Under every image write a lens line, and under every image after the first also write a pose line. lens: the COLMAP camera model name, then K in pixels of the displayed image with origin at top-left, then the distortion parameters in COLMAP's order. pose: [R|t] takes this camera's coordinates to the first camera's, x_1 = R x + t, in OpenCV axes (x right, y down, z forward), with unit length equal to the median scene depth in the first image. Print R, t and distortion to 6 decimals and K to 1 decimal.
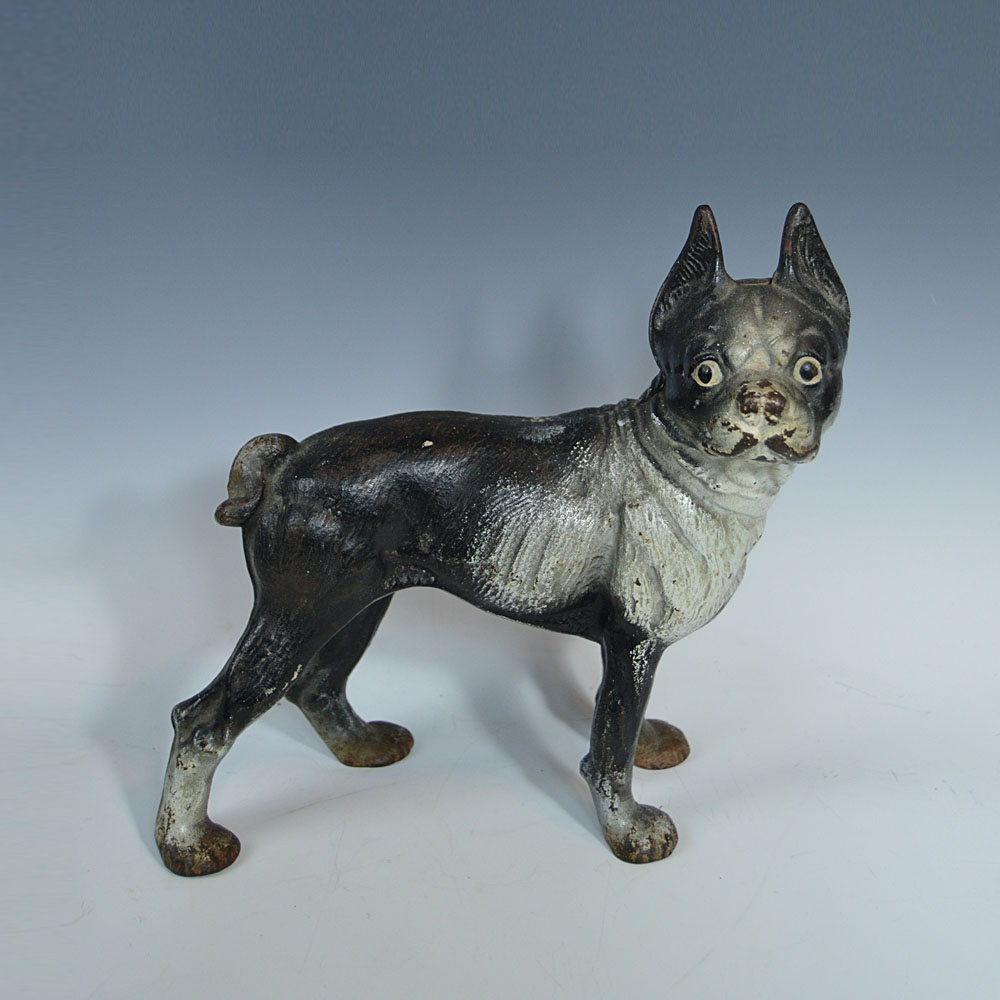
lens RADIAL K [[2200.9, 0, 500.0], [0, 2200.9, 500.0], [0, 0, 1]] dist [0.027515, -0.019650]
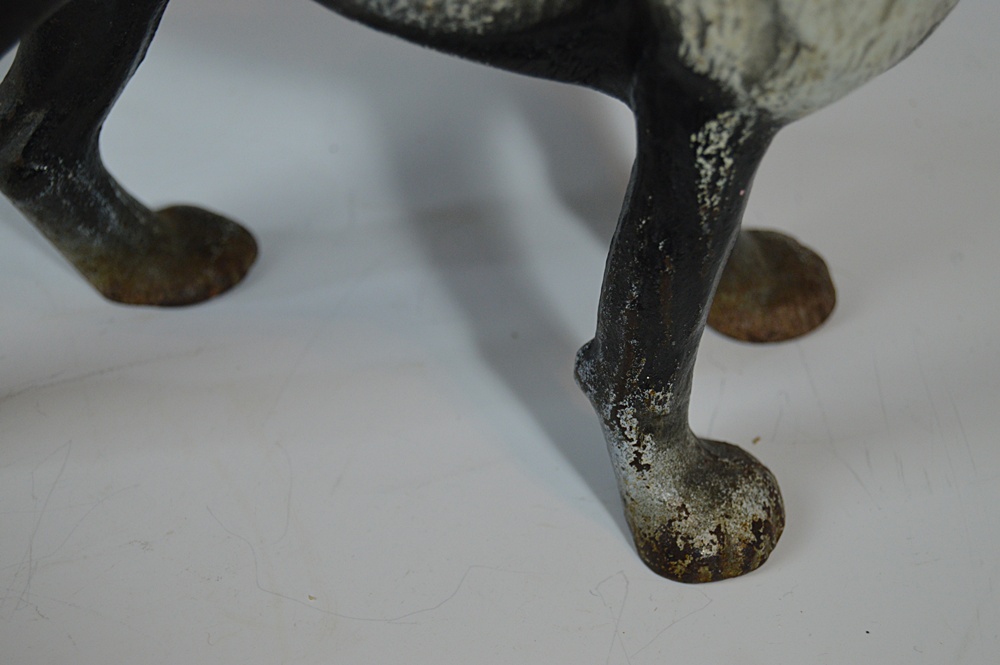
lens RADIAL K [[2061.3, 0, 500.0], [0, 2061.3, 332.5], [0, 0, 1]] dist [0.054080, -0.151850]
pose [[0.992138, 0.064375, -0.107323, 0.066719], [-0.028807, 0.952005, 0.304725, -0.013353], [0.121789, -0.299238, 0.946374, 0.608289]]
